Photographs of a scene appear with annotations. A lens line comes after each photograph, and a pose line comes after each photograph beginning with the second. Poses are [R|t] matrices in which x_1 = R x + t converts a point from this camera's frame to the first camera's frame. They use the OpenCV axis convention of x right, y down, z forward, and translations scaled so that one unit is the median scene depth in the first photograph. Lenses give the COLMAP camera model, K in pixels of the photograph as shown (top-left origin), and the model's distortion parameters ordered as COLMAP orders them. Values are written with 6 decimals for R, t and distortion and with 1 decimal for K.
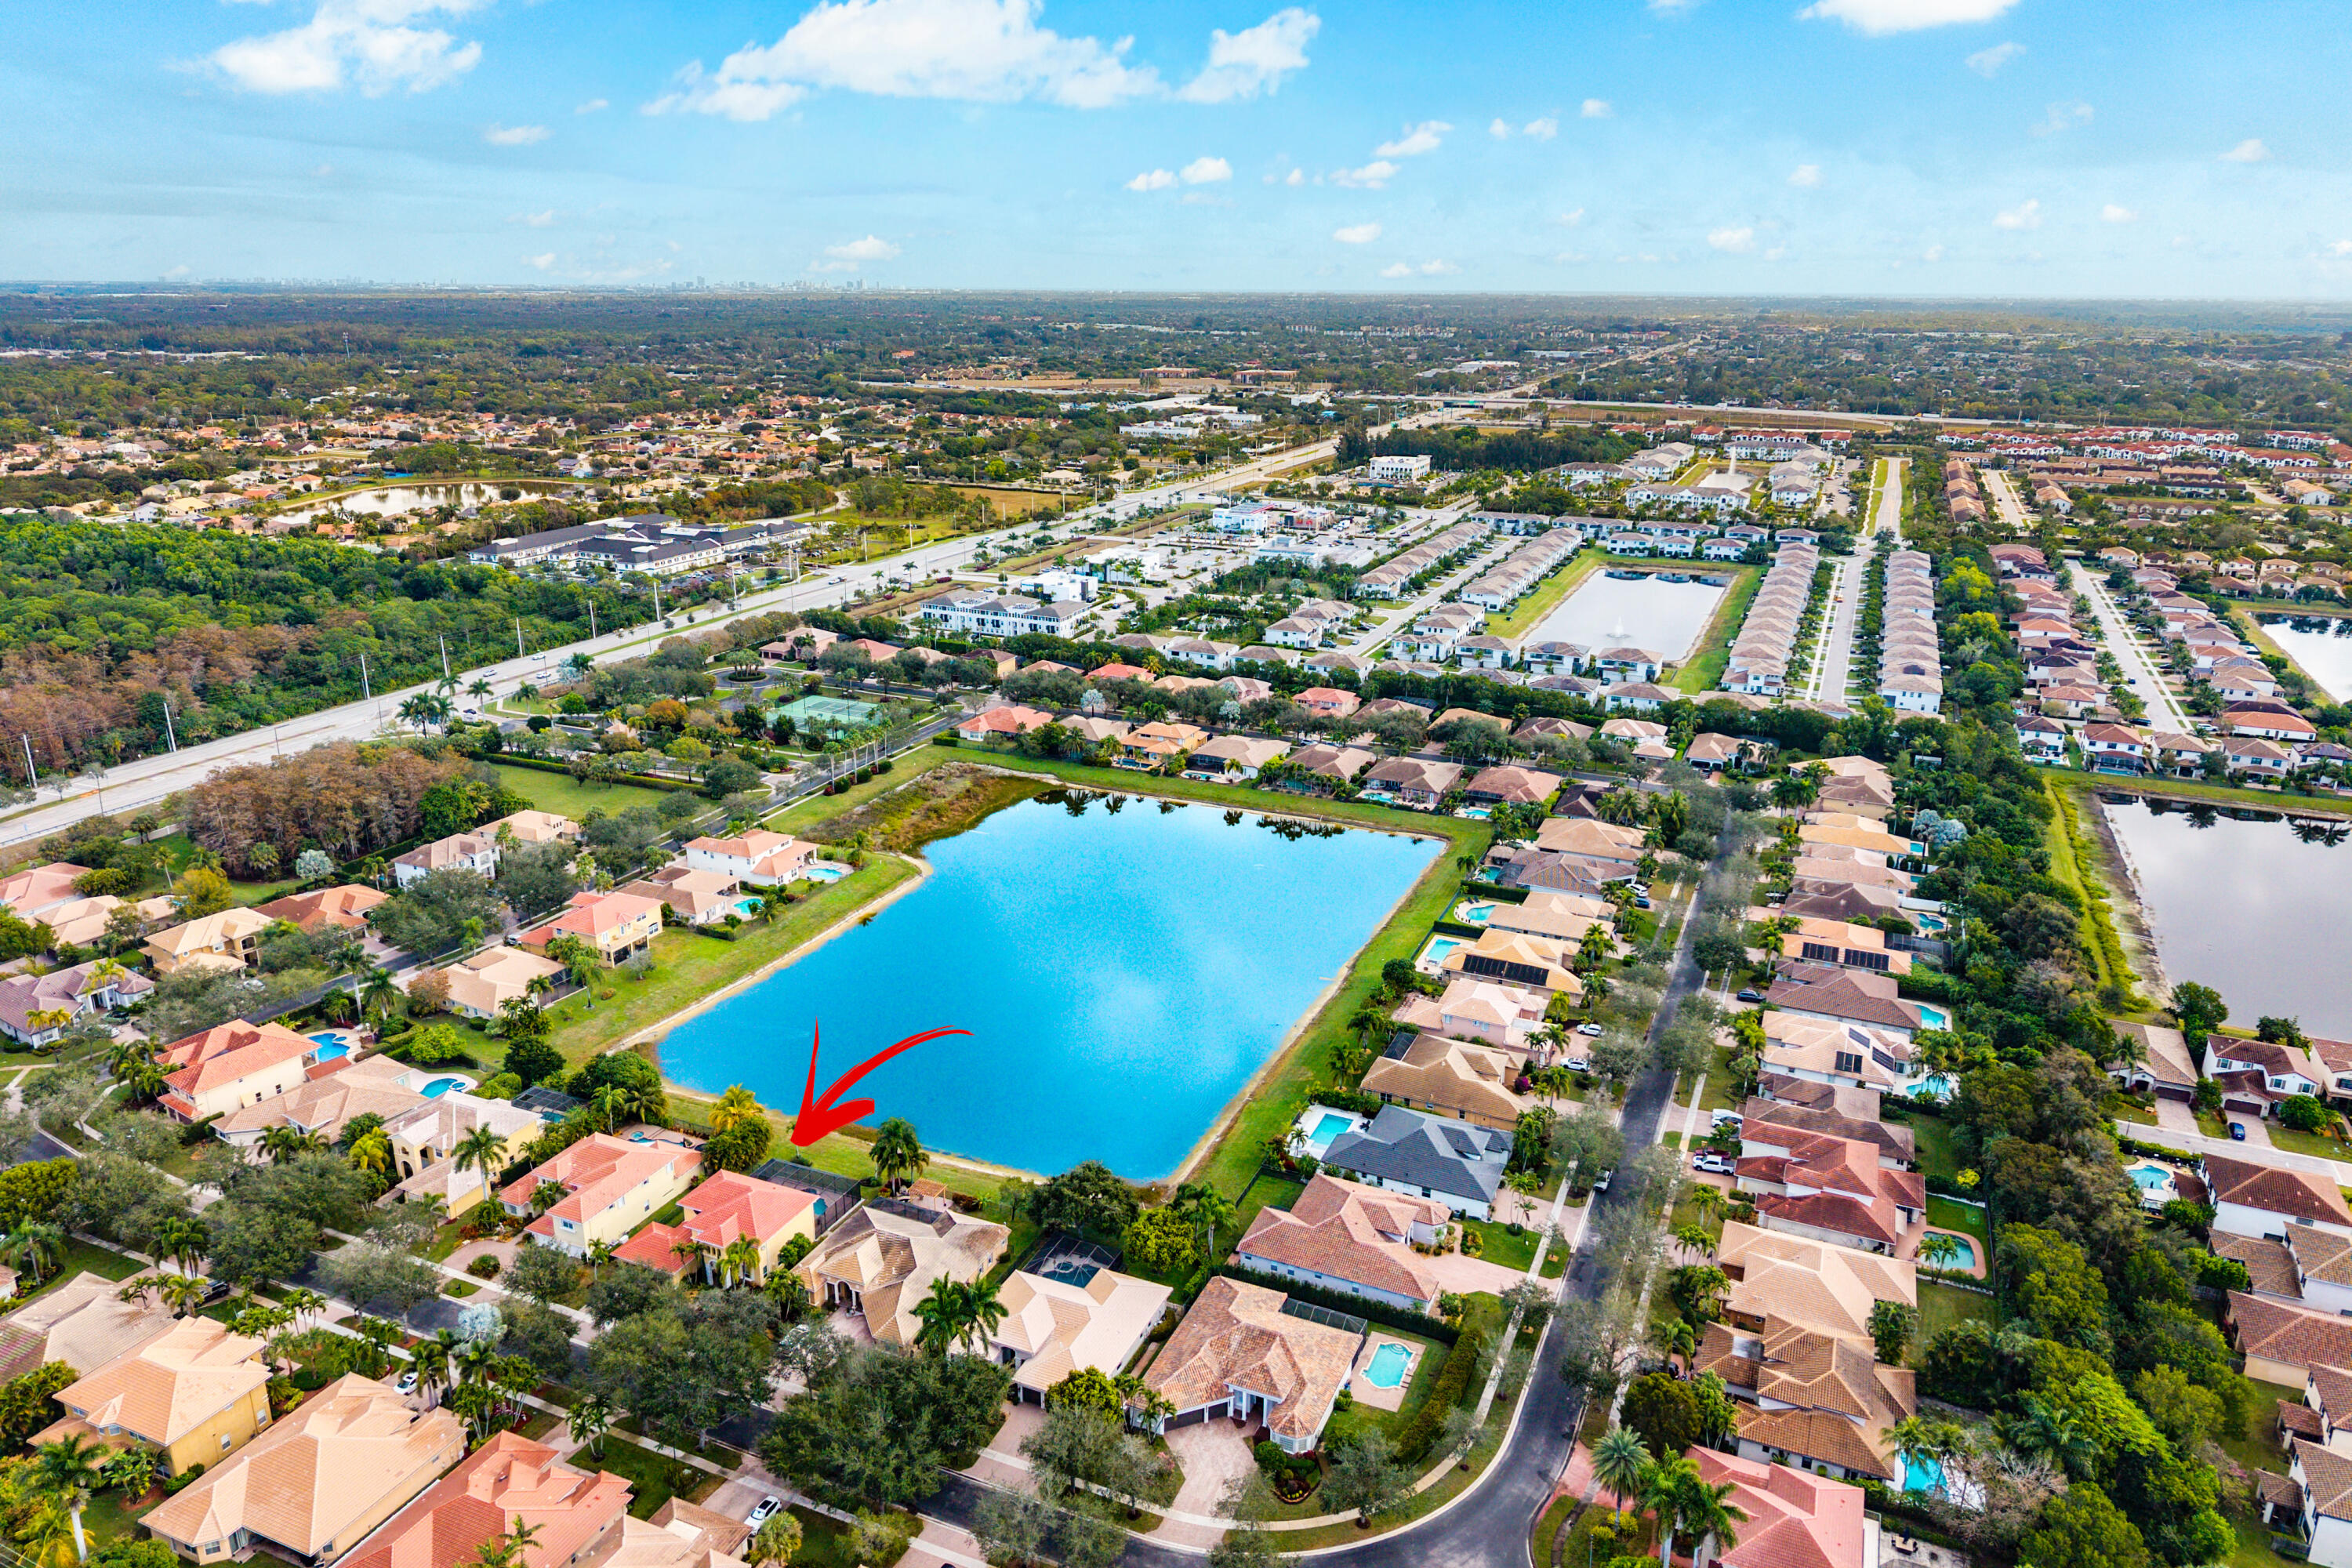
lens RADIAL K [[1563.4, 0, 1176.0], [0, 1563.4, 784.0], [0, 0, 1]] dist [-0.001076, -0.000077]
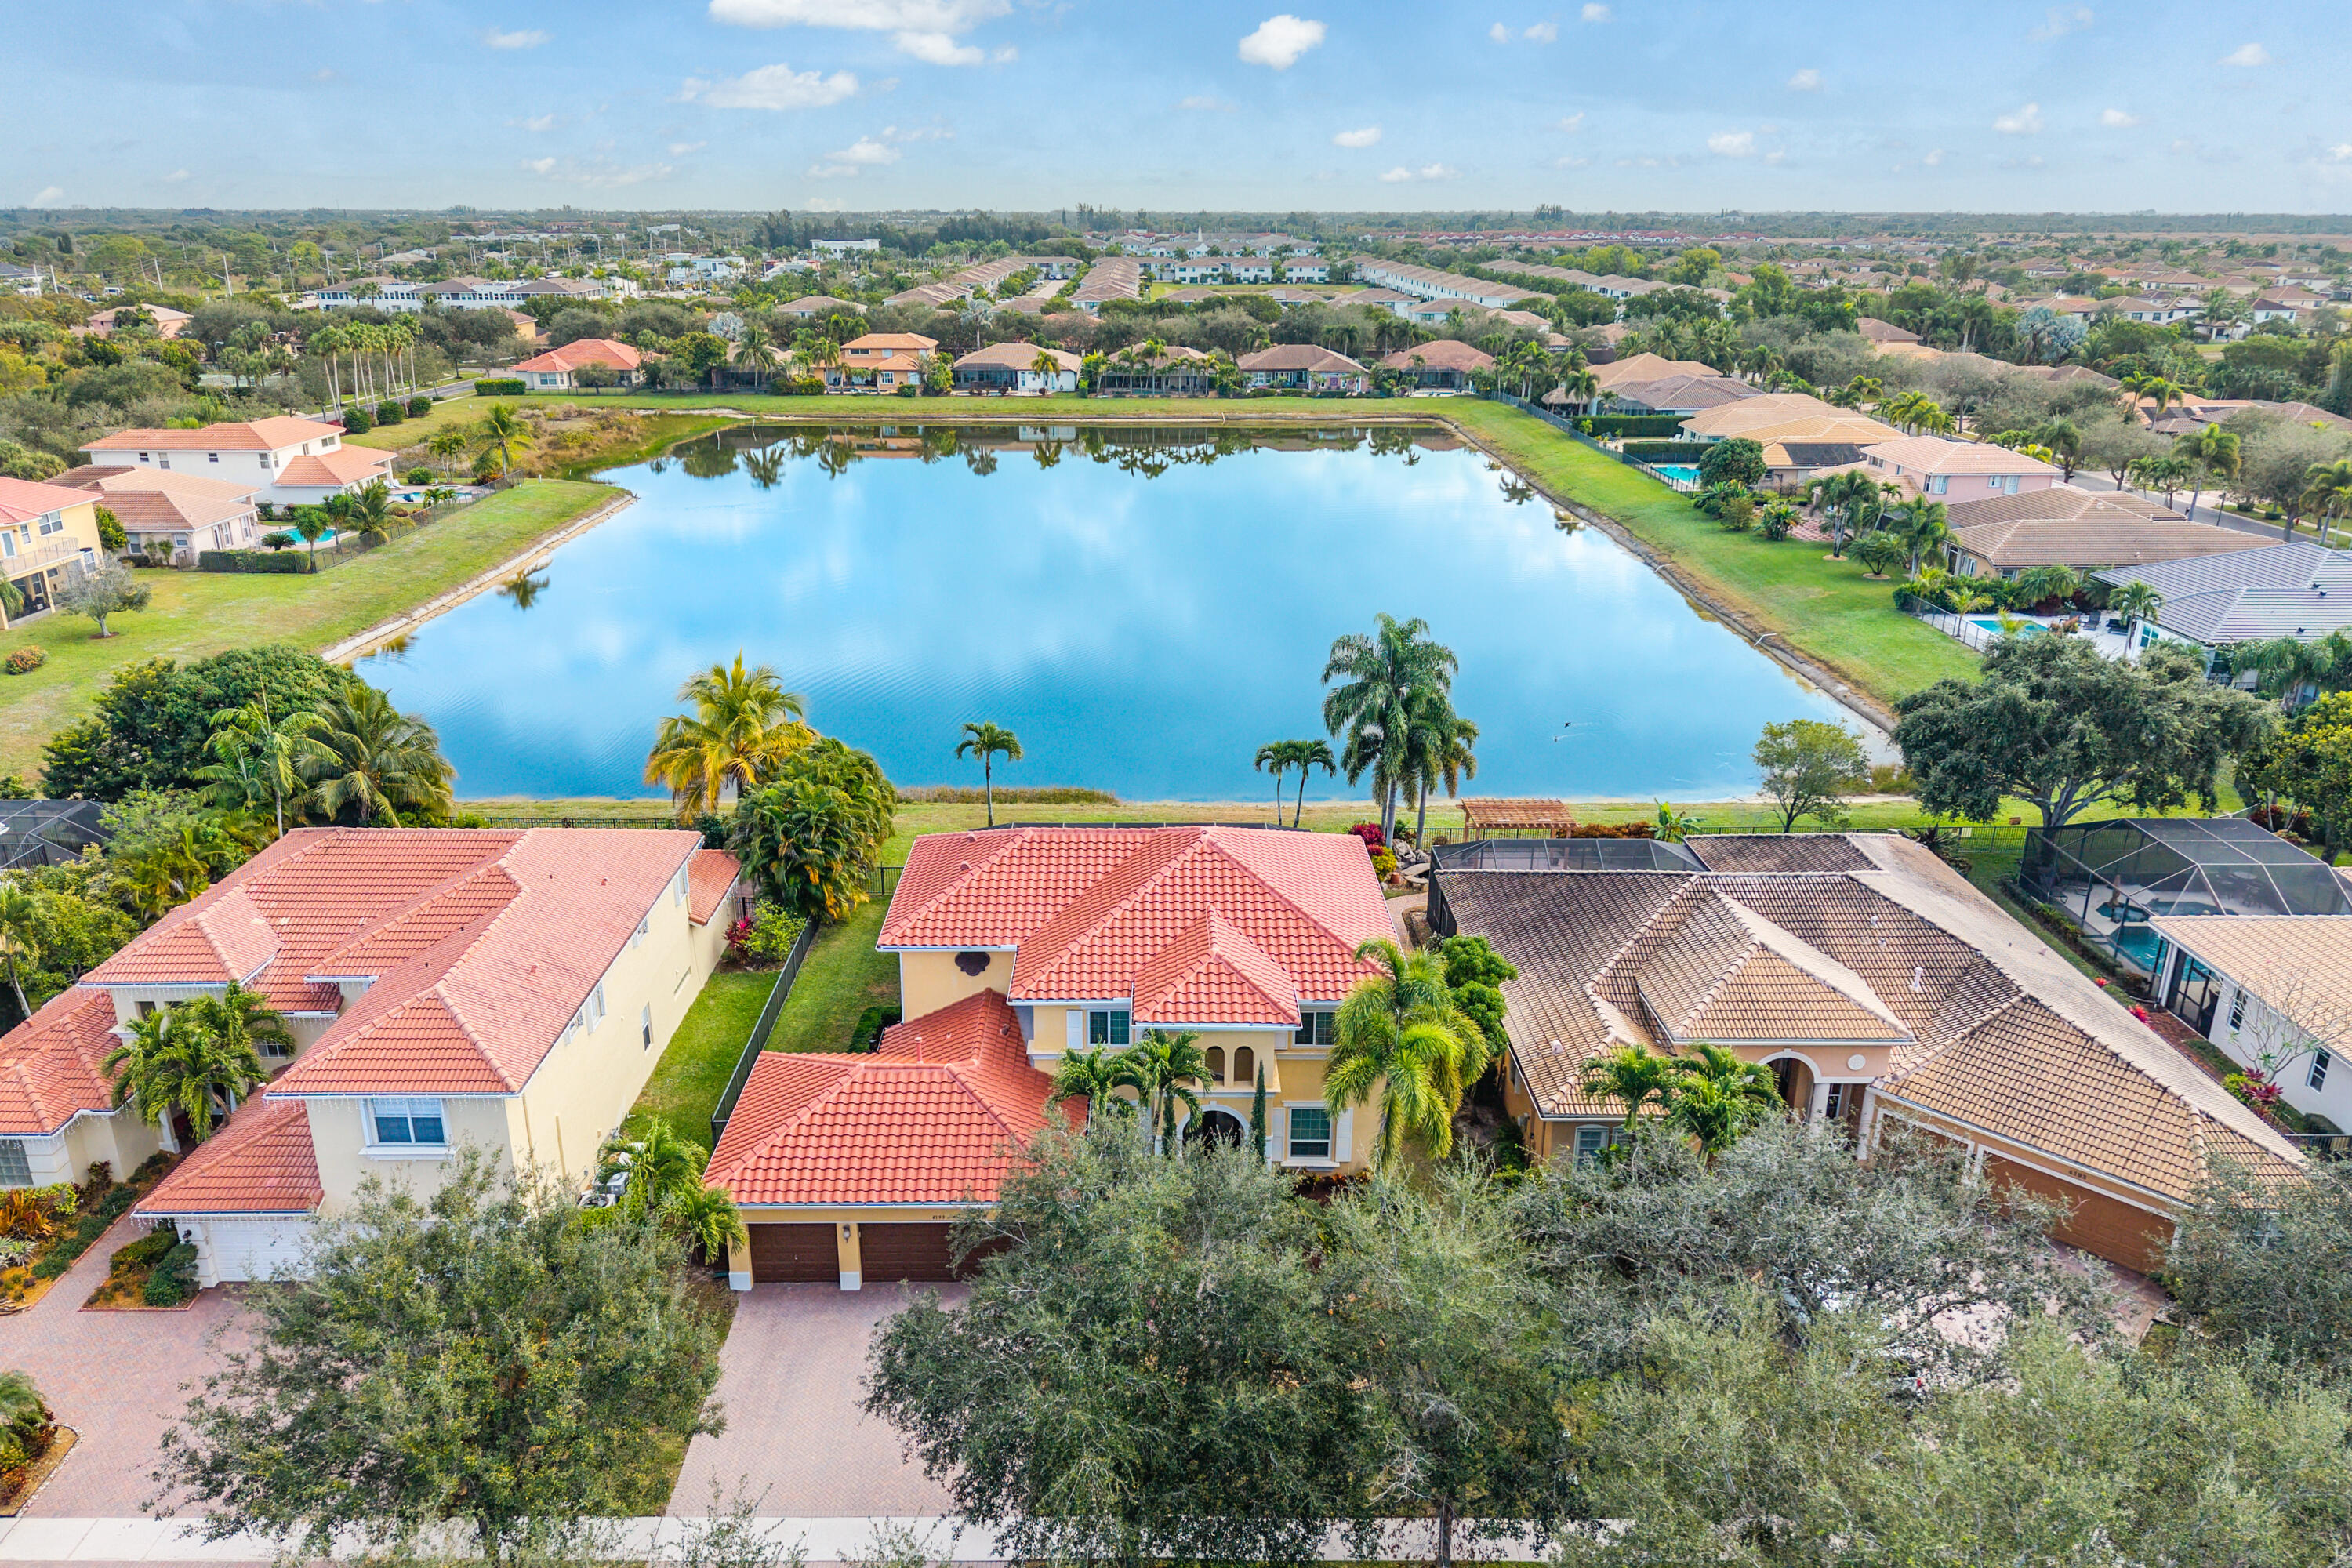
lens RADIAL K [[1591.6, 0, 1148.3], [0, 1591.6, 784.2], [0, 0, 1]] dist [0.050589, 0.000696]
pose [[0.913179, -0.136549, 0.384003, -0.248326], [0.122988, 0.990606, 0.059781, 0.155562], [-0.388559, -0.007363, 0.921394, 0.500591]]
